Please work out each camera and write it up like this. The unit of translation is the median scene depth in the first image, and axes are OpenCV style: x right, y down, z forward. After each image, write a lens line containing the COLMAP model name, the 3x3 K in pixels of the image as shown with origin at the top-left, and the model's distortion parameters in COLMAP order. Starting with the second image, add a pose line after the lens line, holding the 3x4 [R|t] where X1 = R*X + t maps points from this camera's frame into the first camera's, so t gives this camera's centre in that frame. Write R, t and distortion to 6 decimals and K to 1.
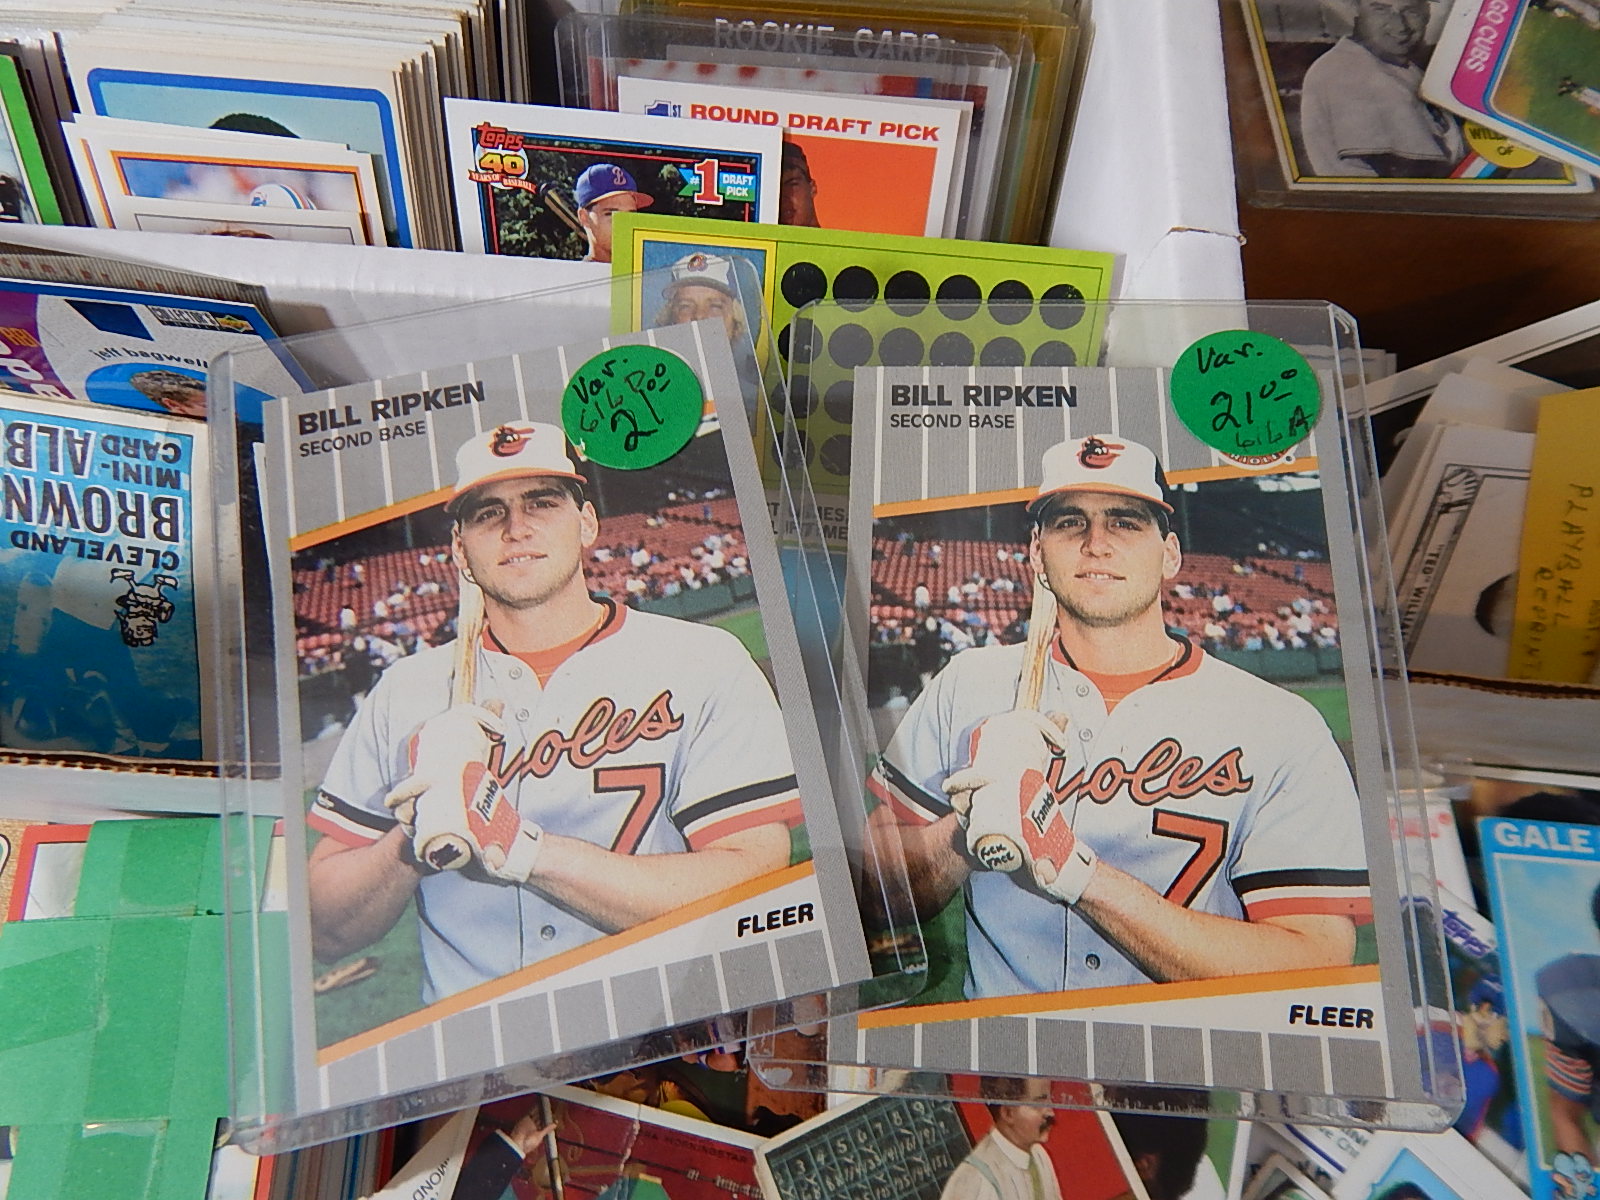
lens RADIAL K [[1048.6, 0, 800.9], [0, 1048.6, 599.4], [0, 0, 1]] dist [-0.001631, -0.002288]
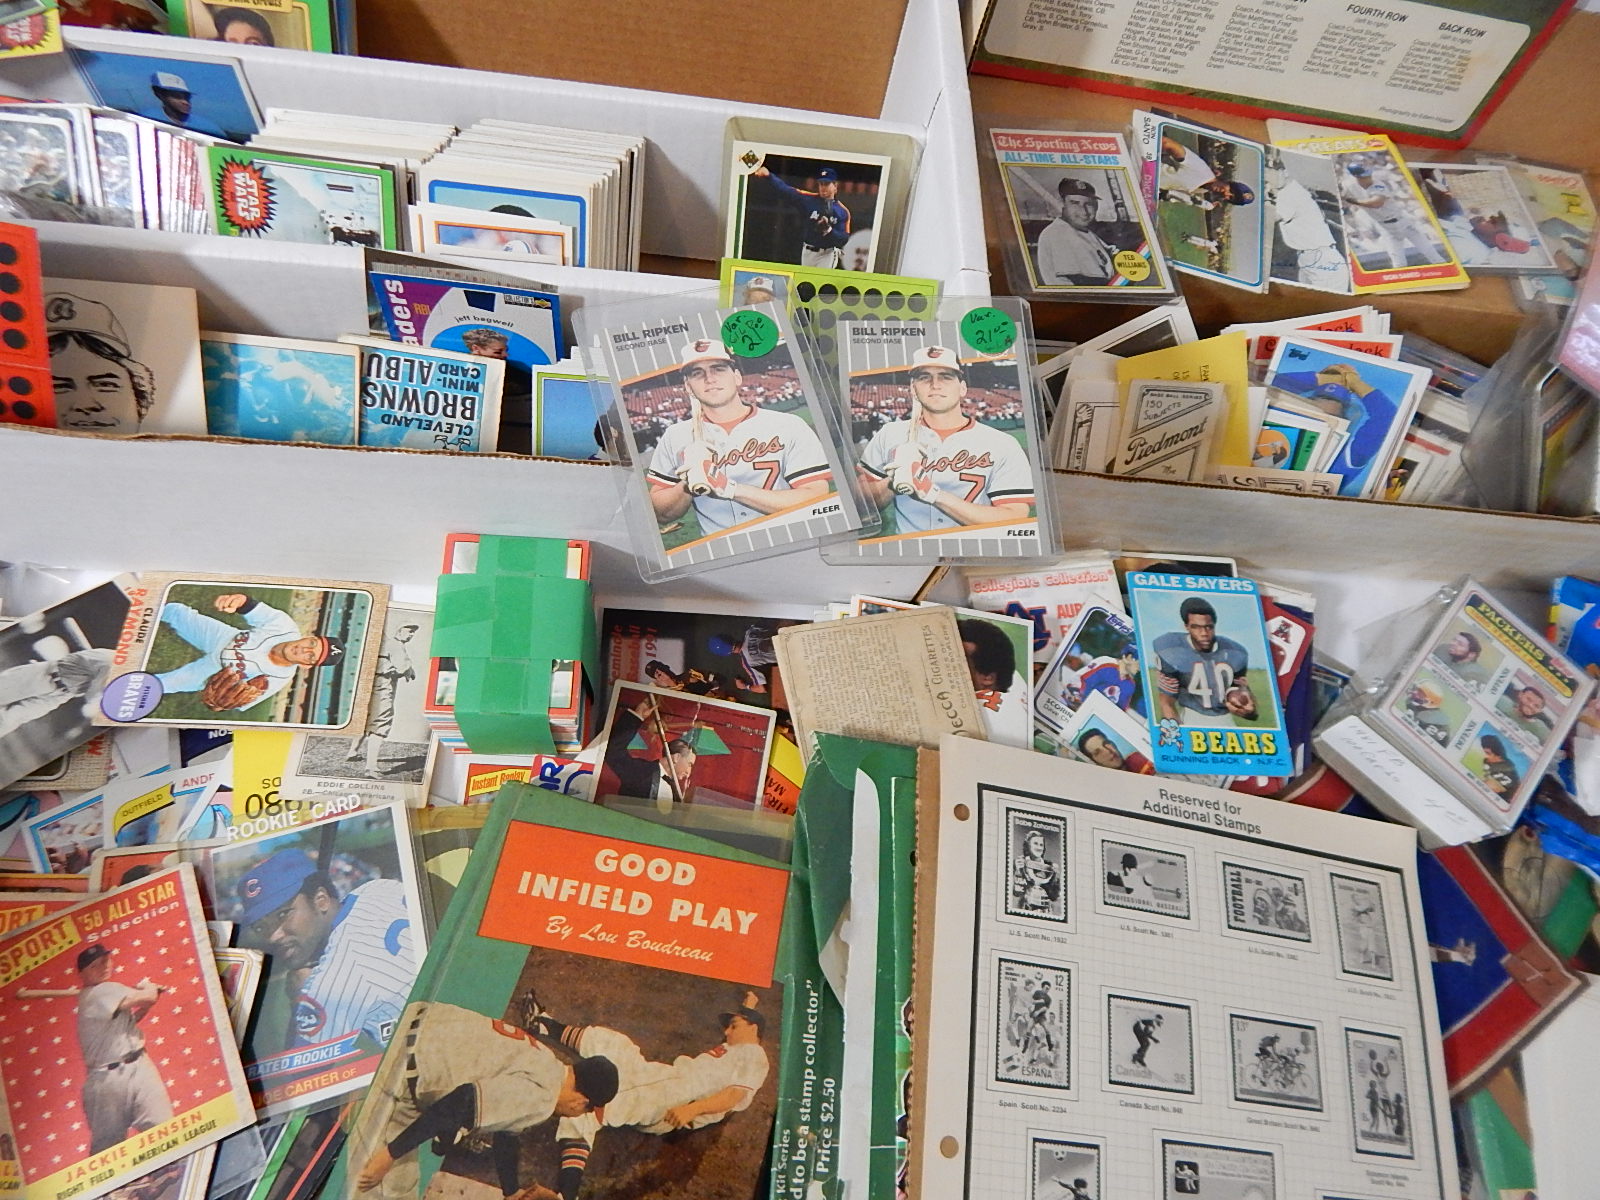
lens RADIAL K [[1010.7, 0, 803.7], [0, 1010.7, 593.5], [0, 0, 1]] dist [-0.005176, -0.008916]
pose [[0.989581, -0.017763, 0.142874, -0.268954], [0.025942, 0.998116, -0.055593, 0.388703], [-0.141618, 0.058720, 0.988178, -0.920017]]
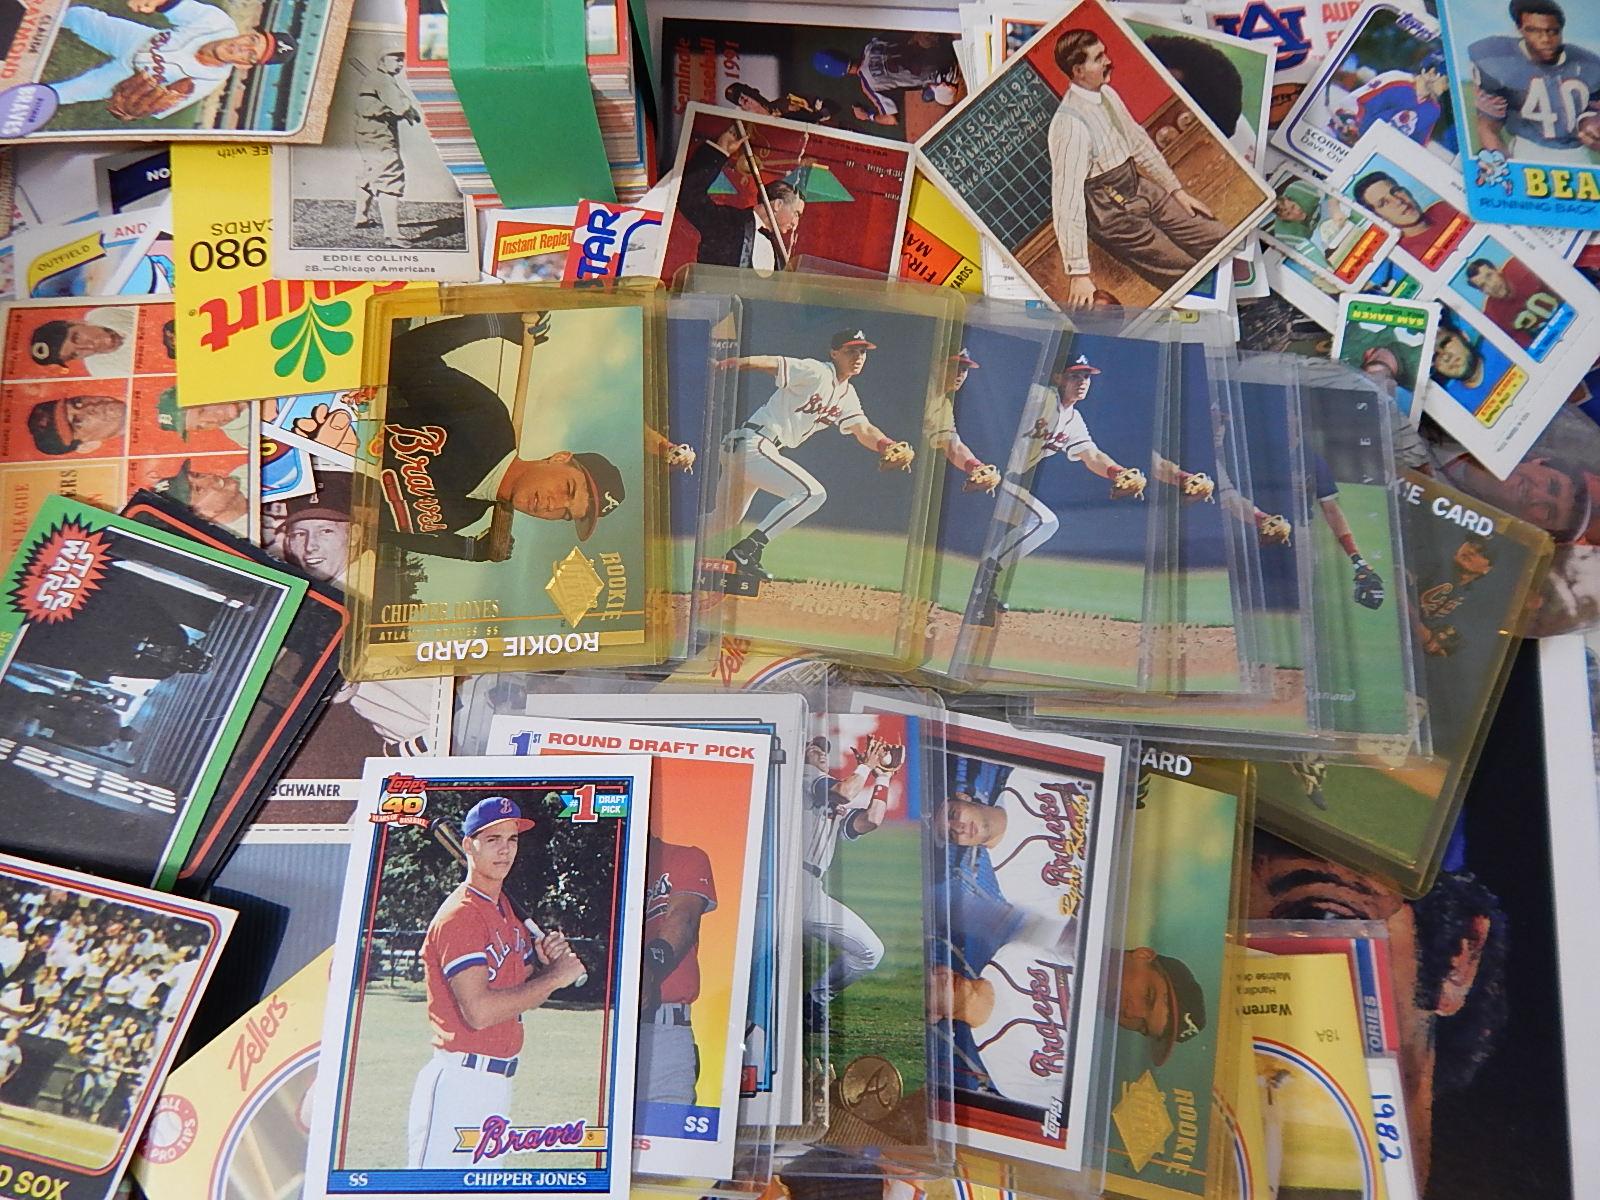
lens RADIAL K [[1015.6, 0, 799.4], [0, 1015.6, 590.9], [0, 0, 1]] dist [-0.008490, -0.002514]
pose [[0.997909, -0.056287, 0.031787, -0.276739], [0.051701, 0.990137, 0.130217, 0.917290], [-0.038803, -0.128301, 0.990976, -0.398386]]
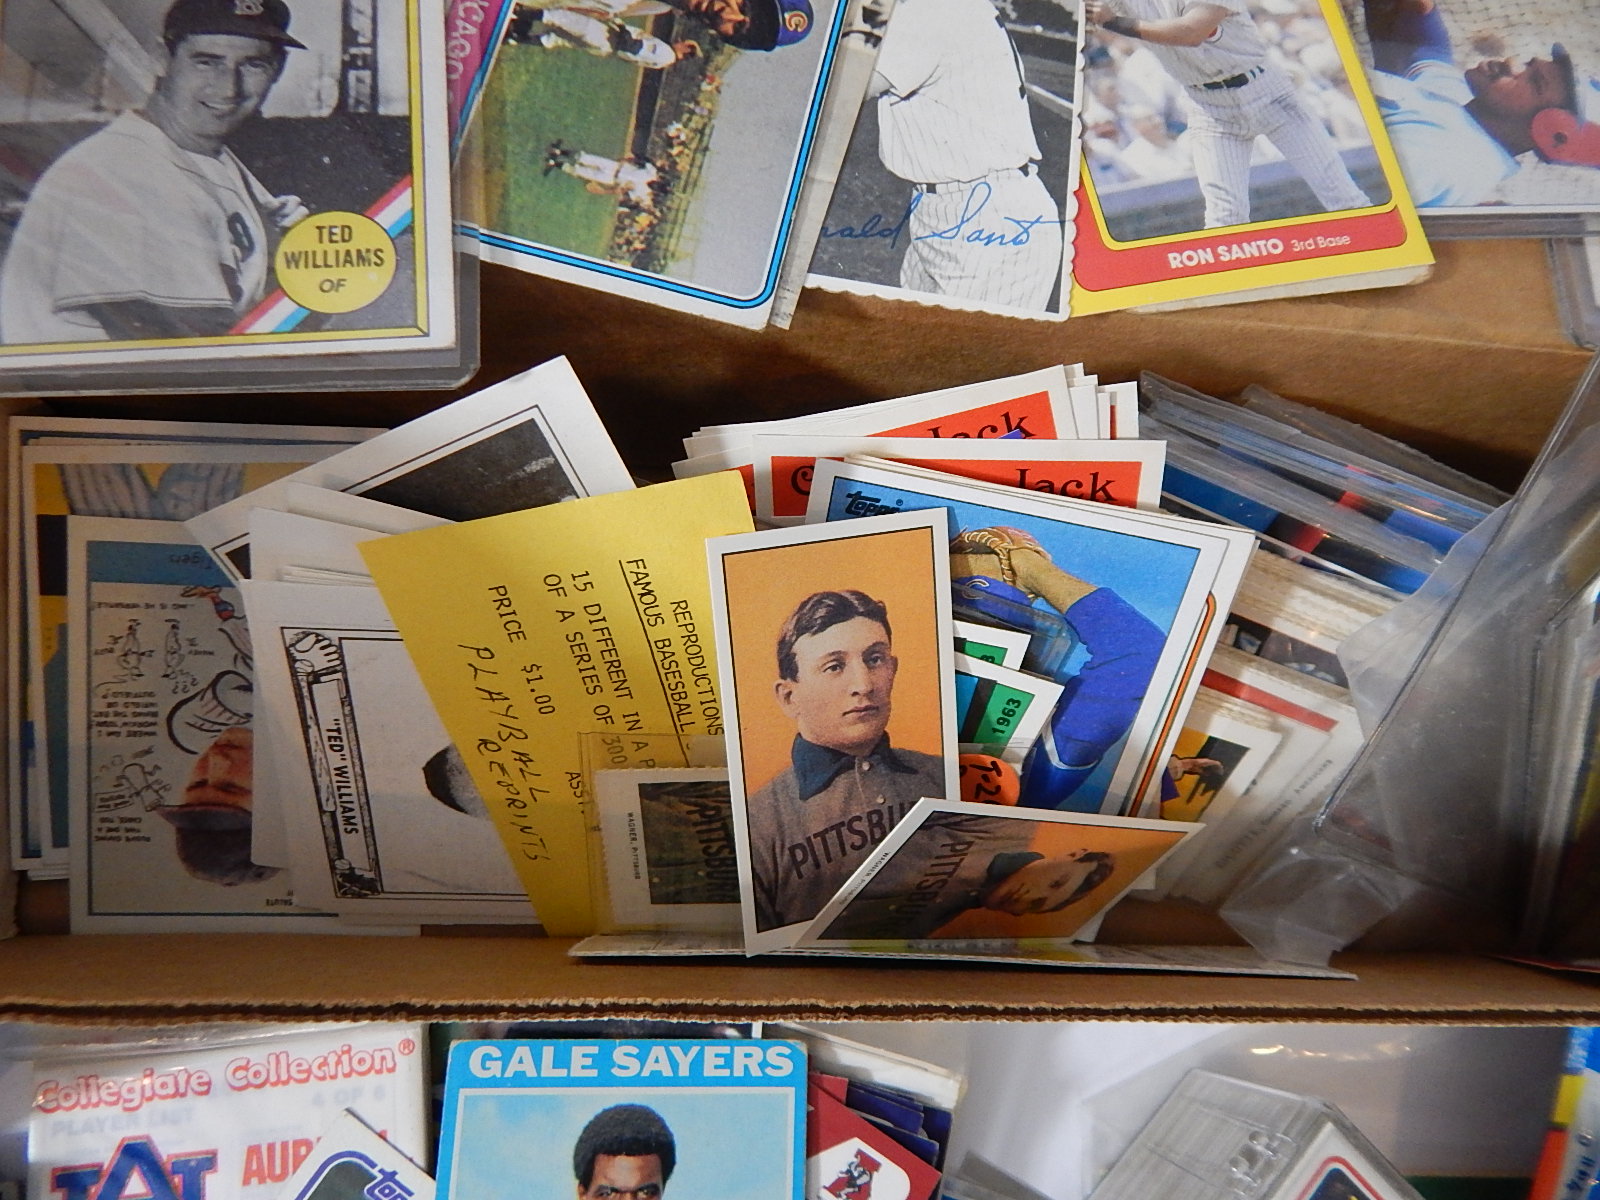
lens RADIAL K [[1031.0, 0, 801.7], [0, 1031.0, 594.0], [0, 0, 1]] dist [0.005858, -0.010485]
pose [[0.996042, -0.031358, 0.083168, 0.974775], [0.023623, 0.995441, 0.092412, -0.222221], [-0.085686, -0.090081, 0.992242, 0.264728]]
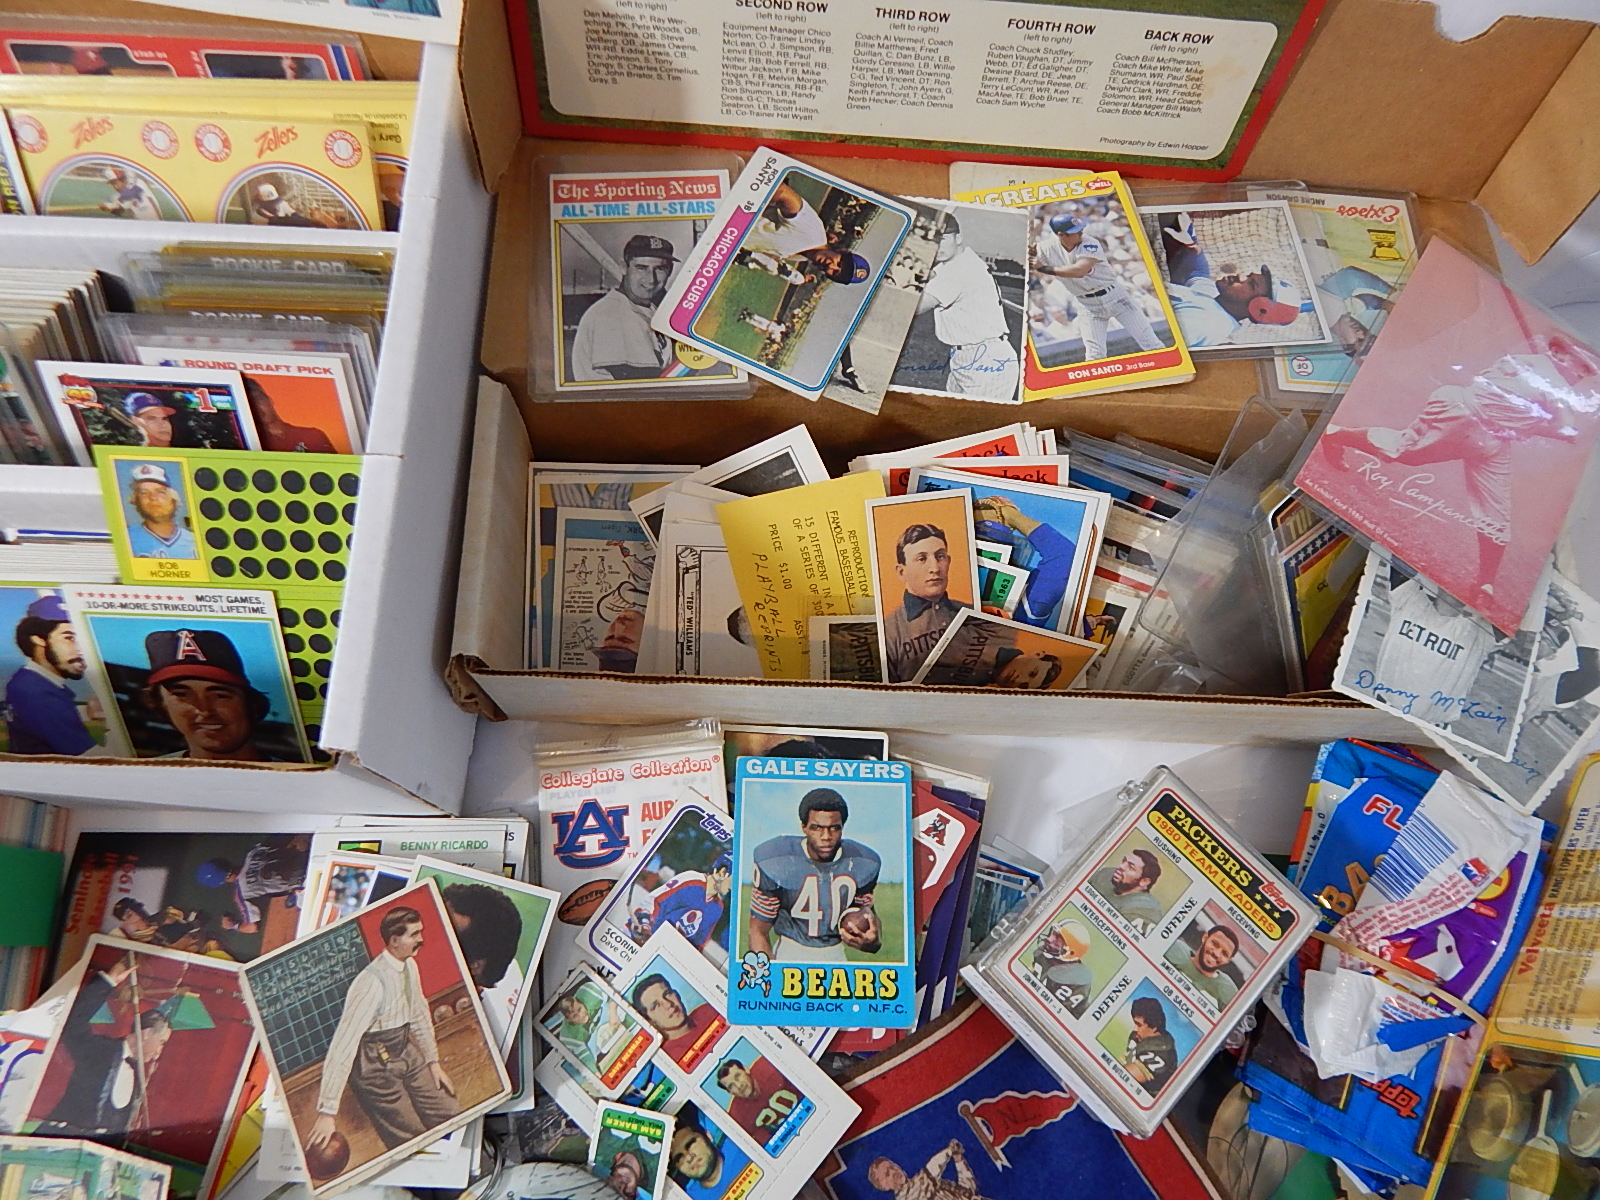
lens RADIAL K [[1022.2, 0, 804.6], [0, 1022.2, 588.0], [0, 0, 1]] dist [0.005937, -0.012835]
pose [[0.998376, -0.043334, 0.036985, 0.800420], [0.043742, 0.998990, -0.010286, -0.036747], [-0.036502, 0.011887, 0.999263, -0.675052]]
